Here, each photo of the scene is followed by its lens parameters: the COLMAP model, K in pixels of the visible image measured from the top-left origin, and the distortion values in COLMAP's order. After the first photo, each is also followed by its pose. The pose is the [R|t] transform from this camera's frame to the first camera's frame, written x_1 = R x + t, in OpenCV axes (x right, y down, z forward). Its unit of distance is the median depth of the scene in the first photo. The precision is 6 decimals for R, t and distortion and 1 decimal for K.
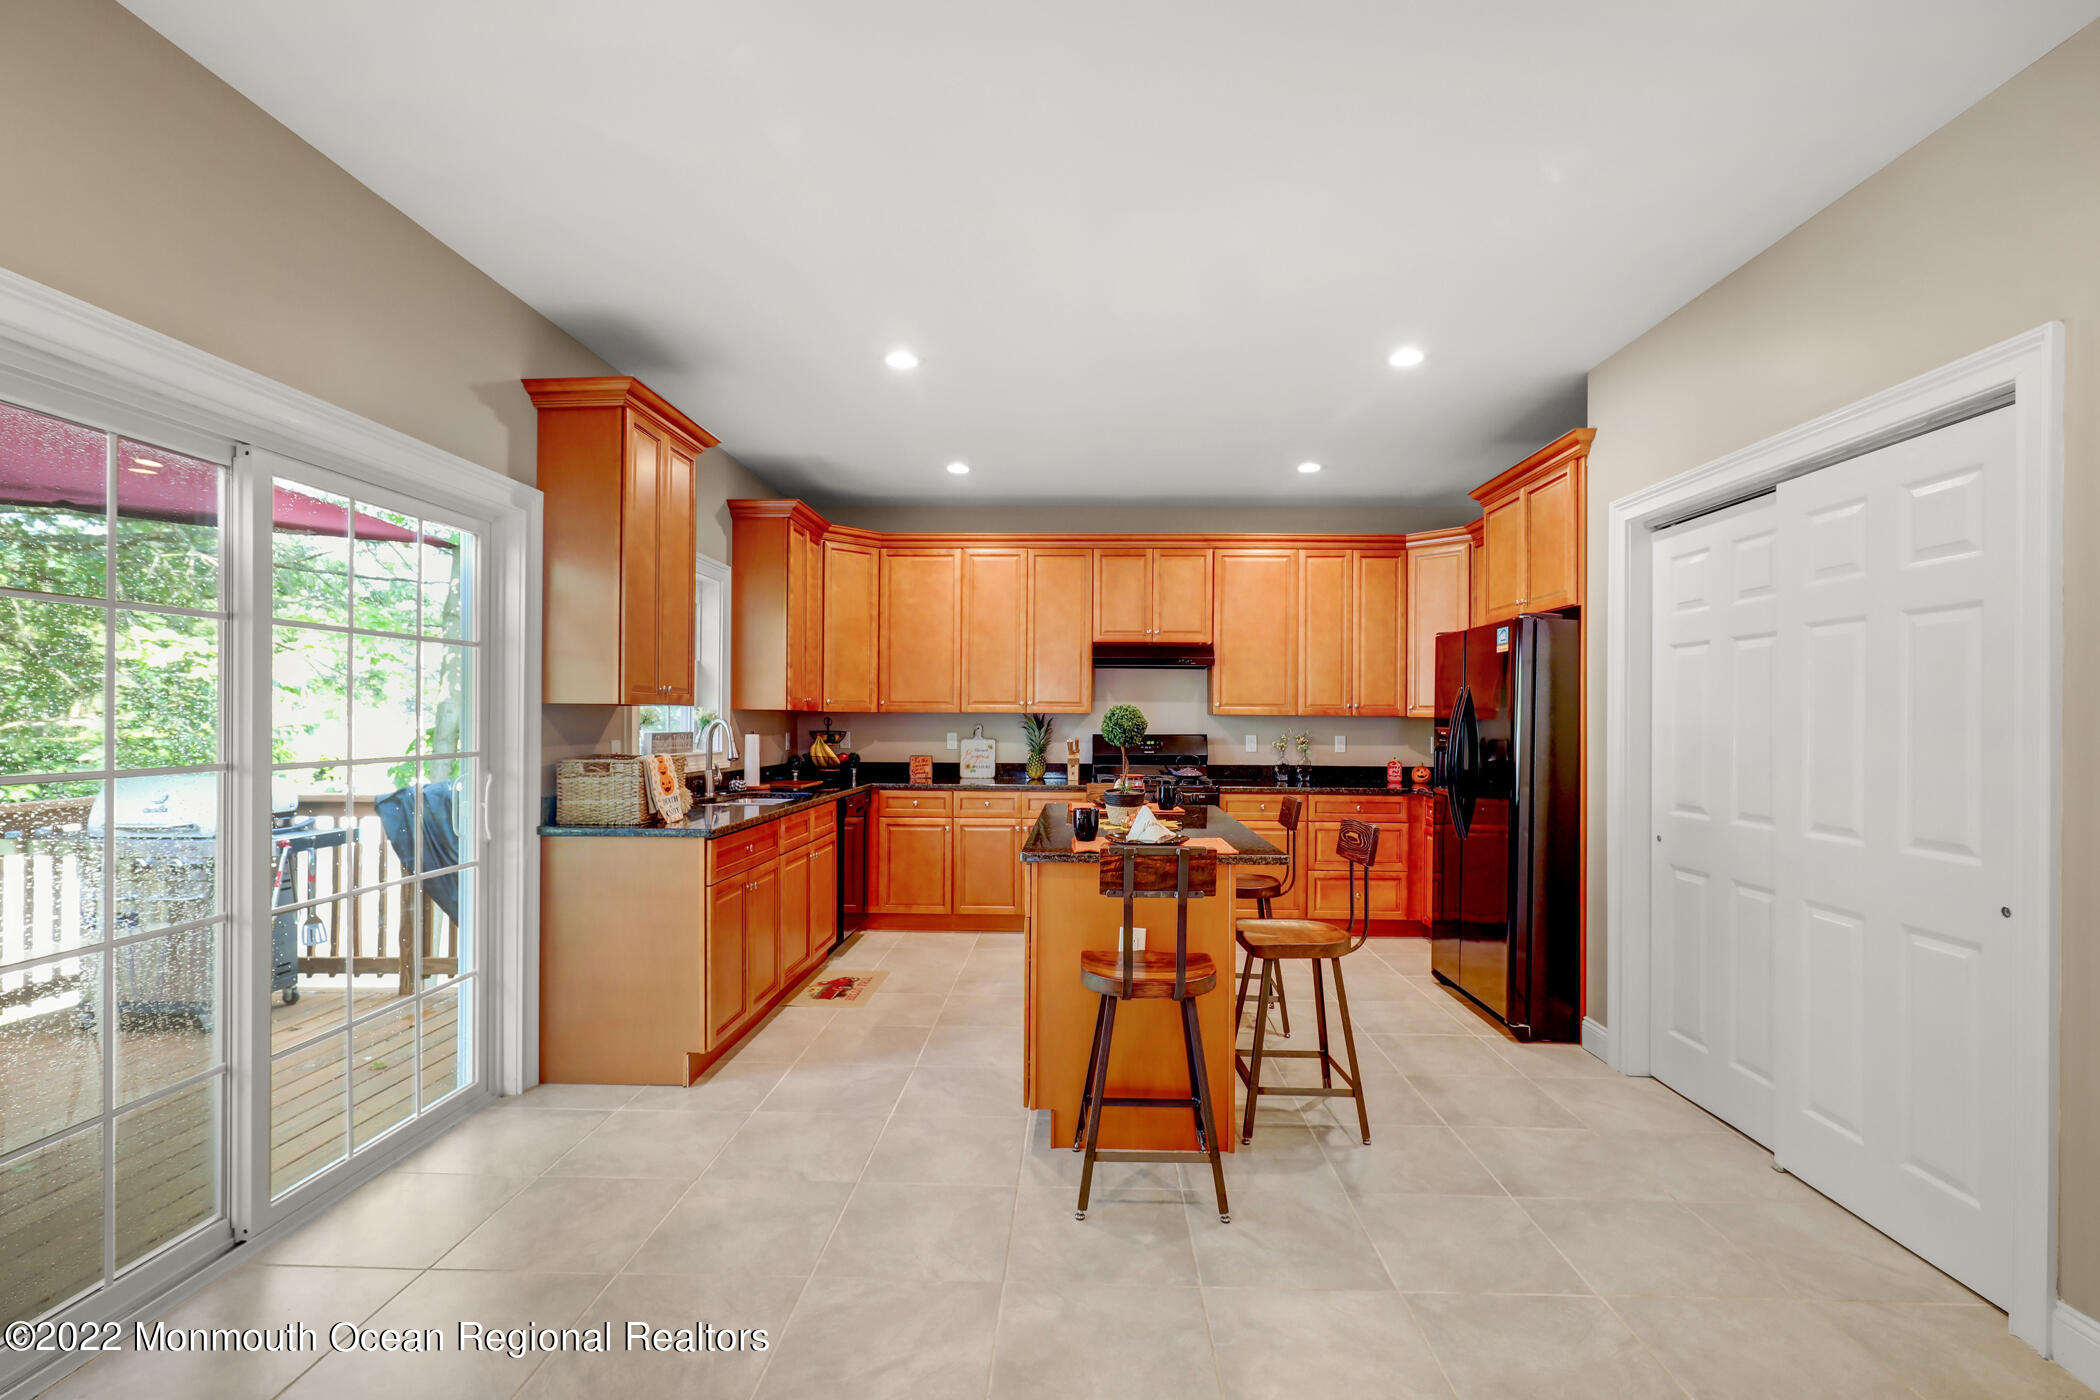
lens RADIAL K [[946.1, 0, 1051.0], [0, 946.1, 715.4], [0, 0, 1]] dist [-0.003167, -0.000116]
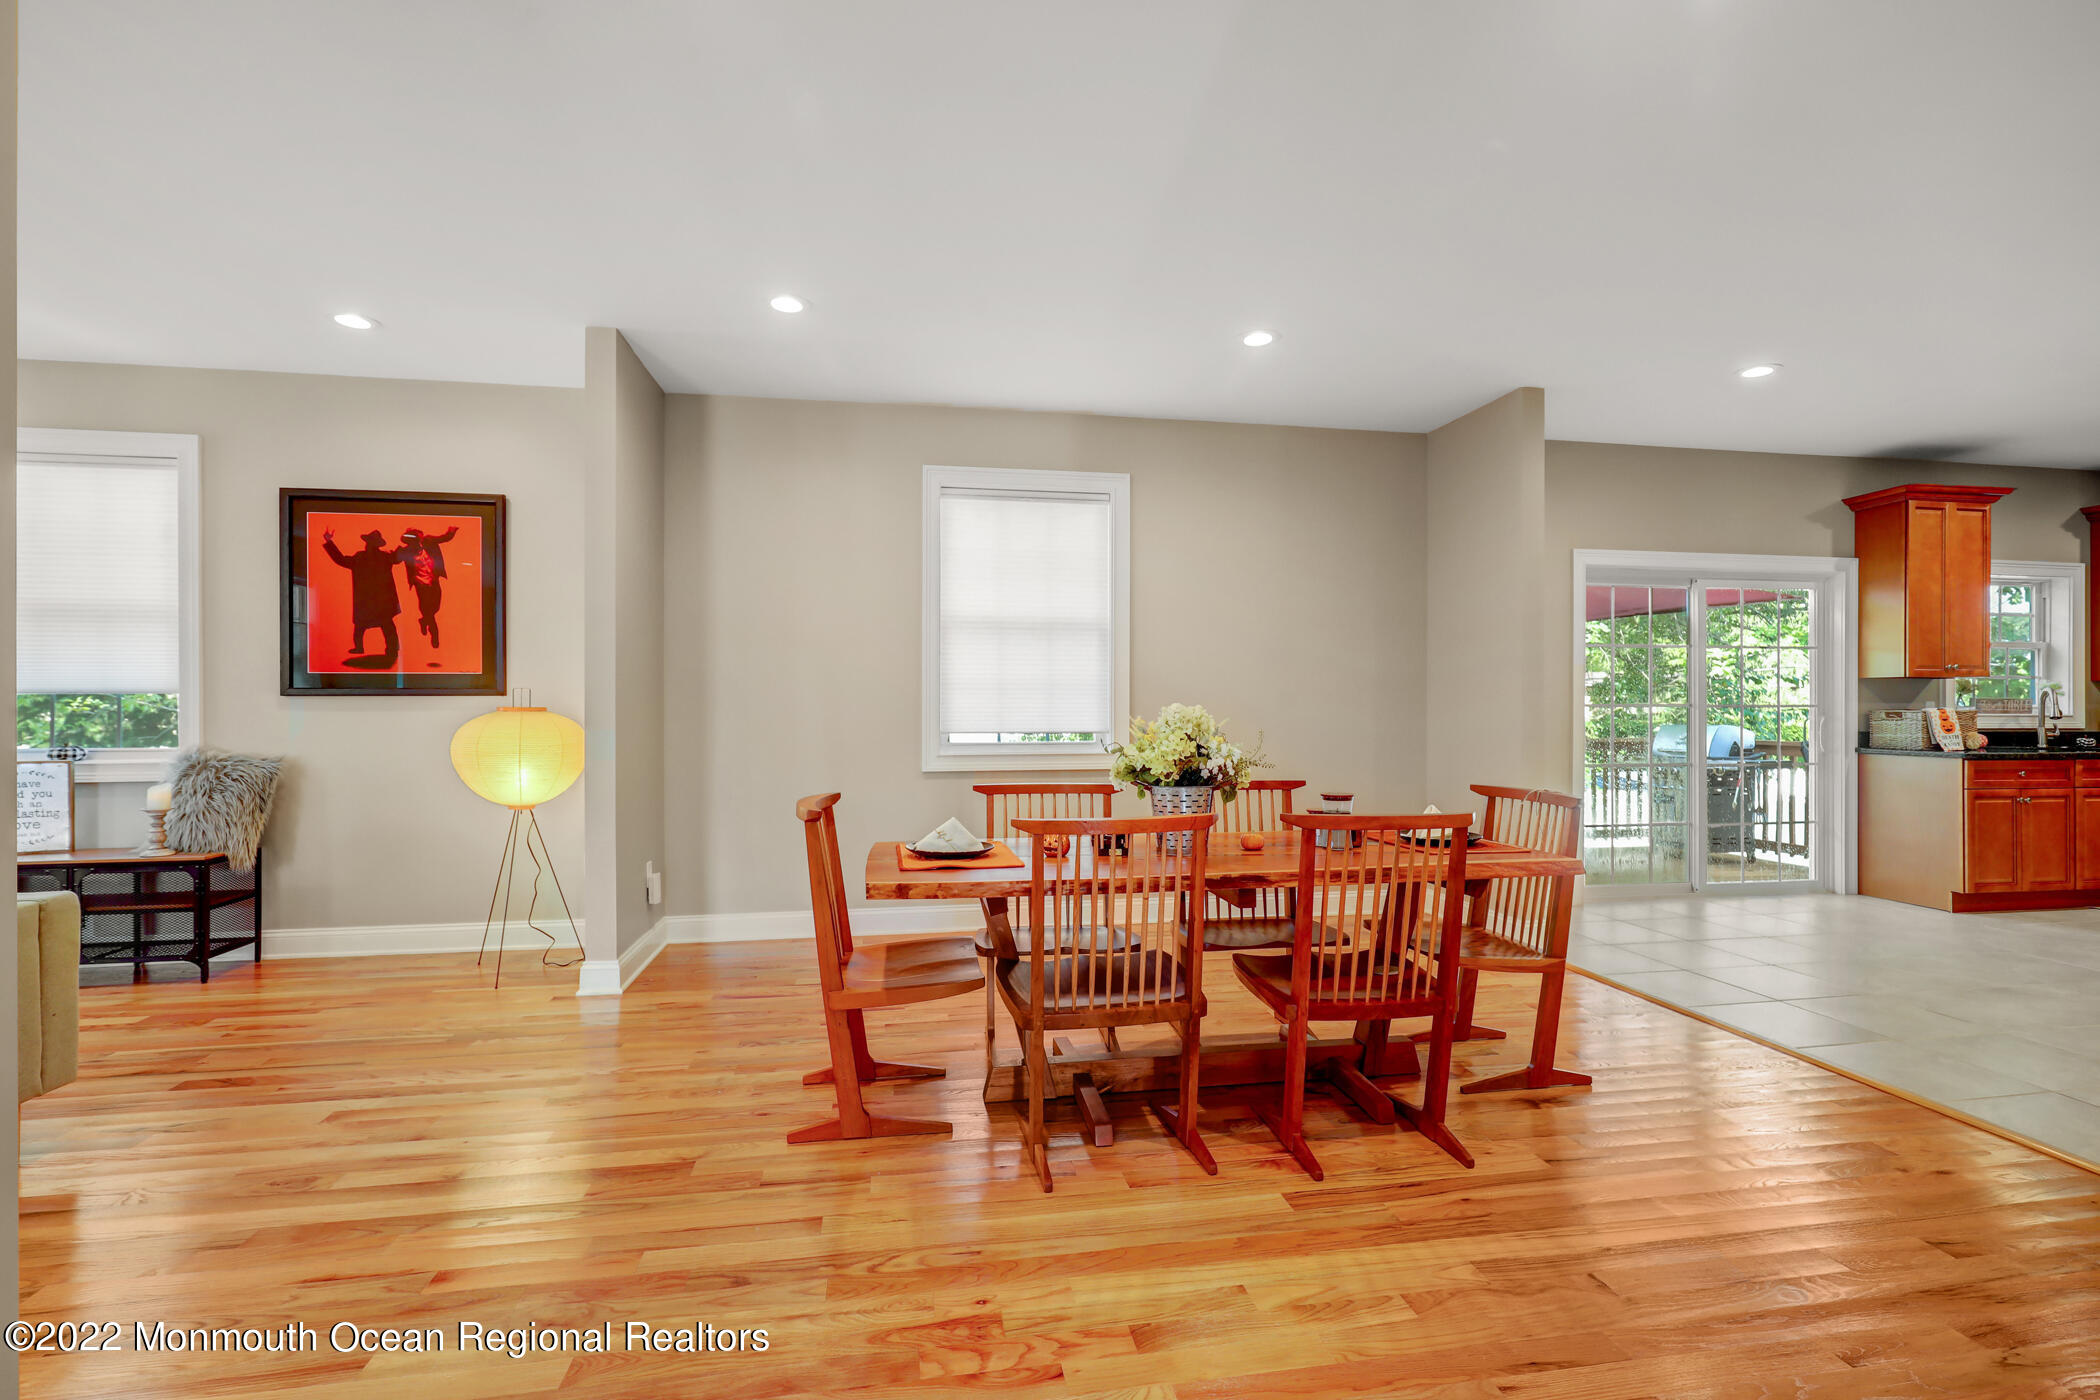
lens RADIAL K [[949.4, 0, 1058.0], [0, 949.4, 710.3], [0, 0, 1]] dist [-0.003767, -0.000098]
pose [[0.202302, -0.002860, -0.979319, 0.516343], [0.002008, 0.999995, -0.002505, 0.028398], [0.979321, -0.001460, 0.202307, -0.476327]]
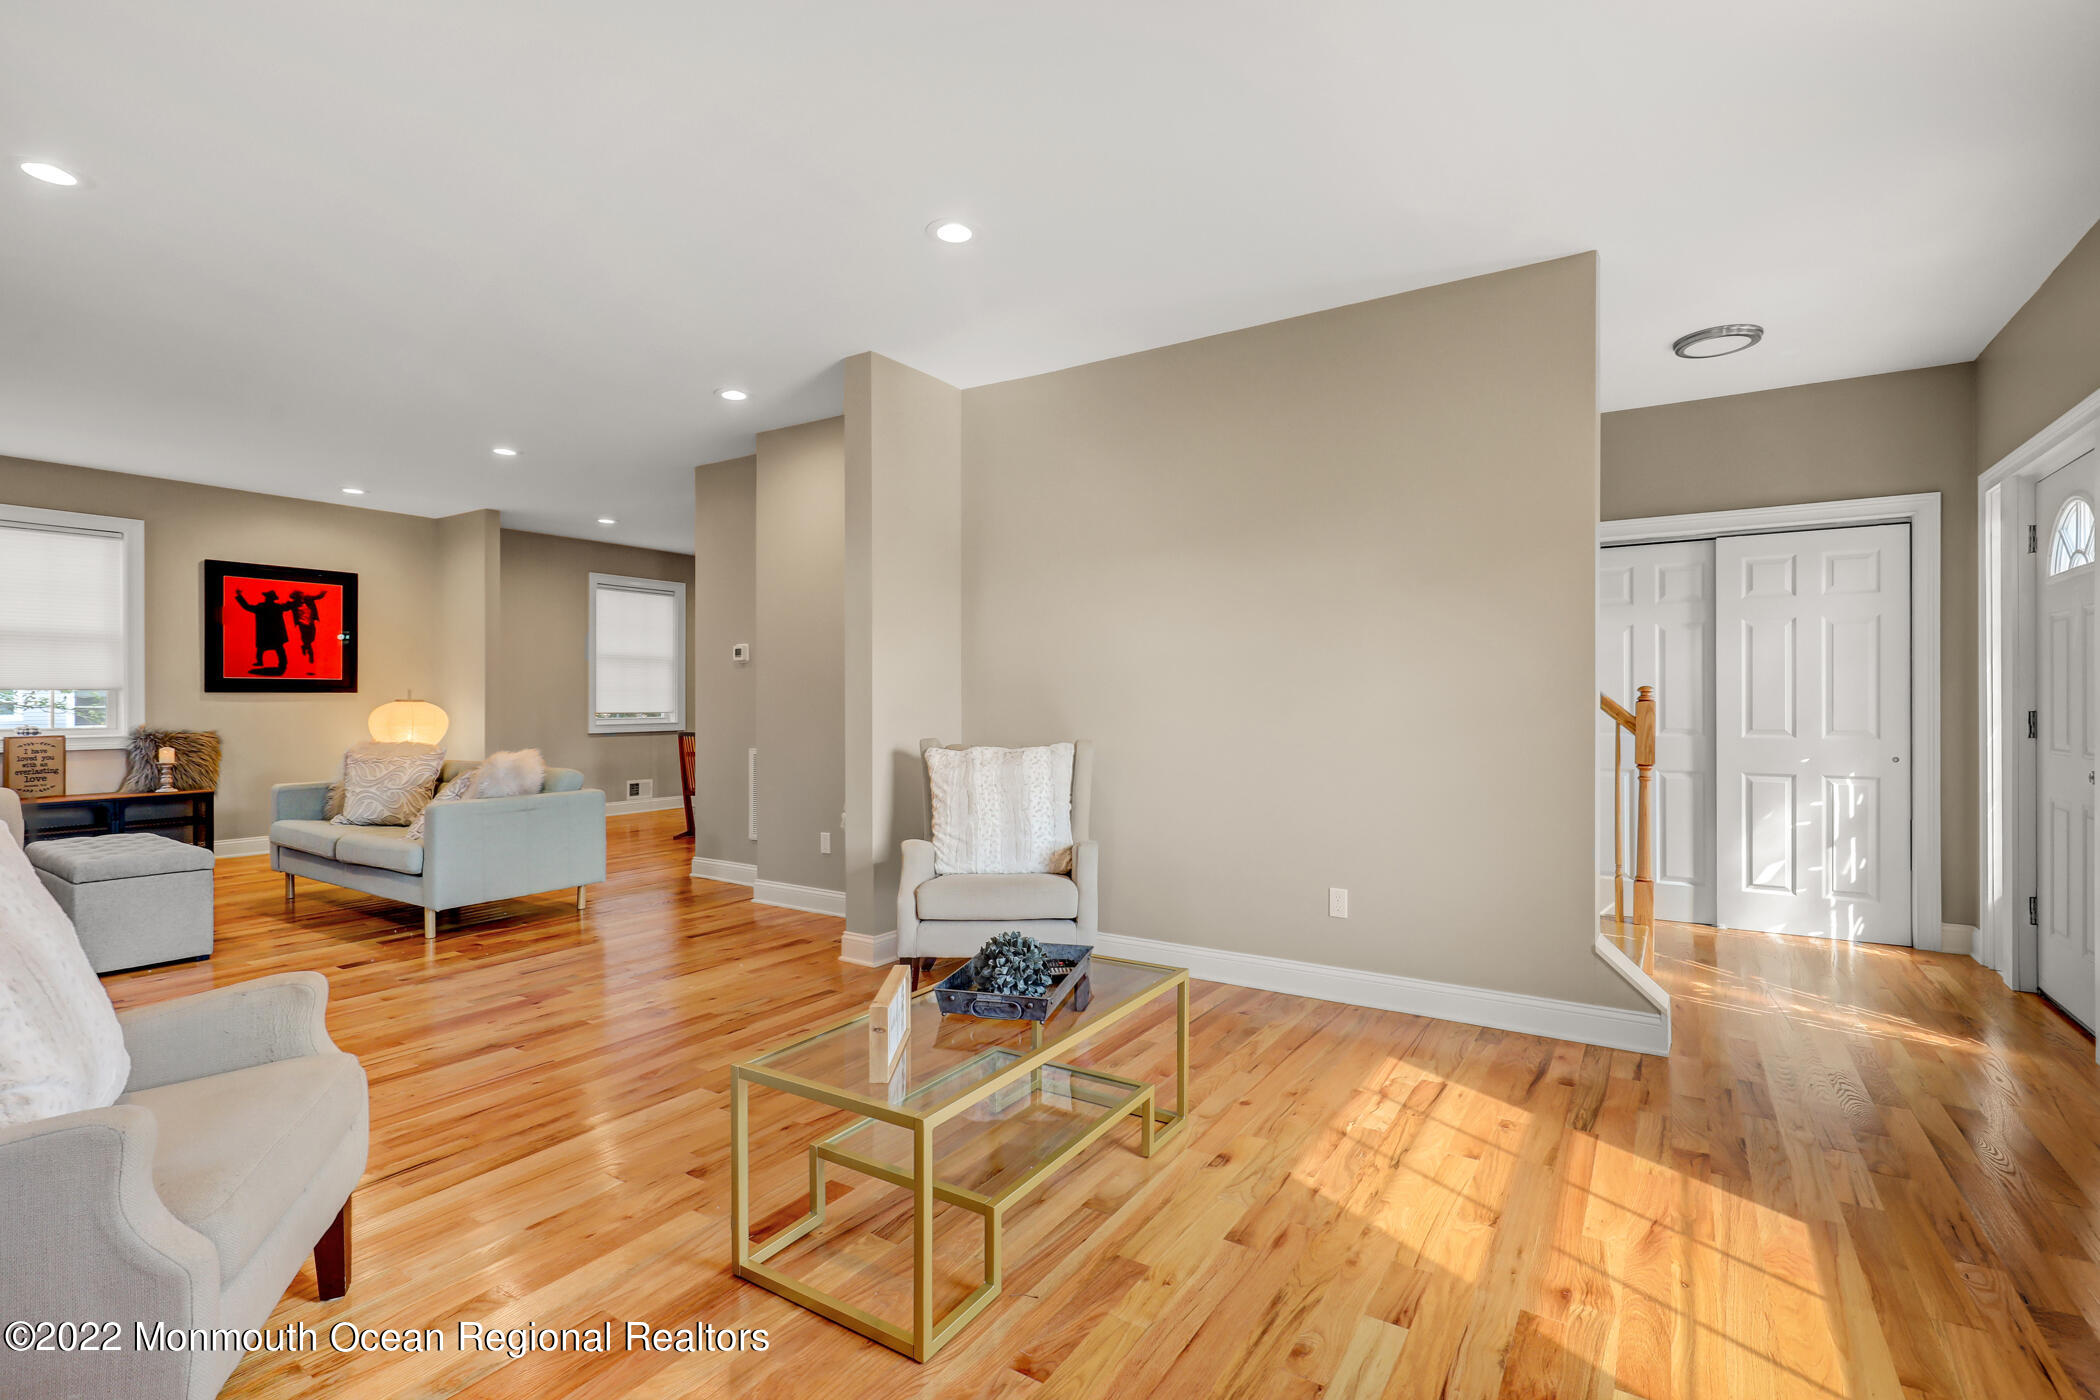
lens RADIAL K [[978.5, 0, 1050.1], [0, 978.5, 695.1], [0, 0, 1]] dist [0.000224, 0.001026]
pose [[0.857157, -0.007546, -0.515000, 1.199223], [0.005896, 0.999971, -0.004840, 0.029274], [0.515021, 0.001112, 0.857177, -1.456137]]
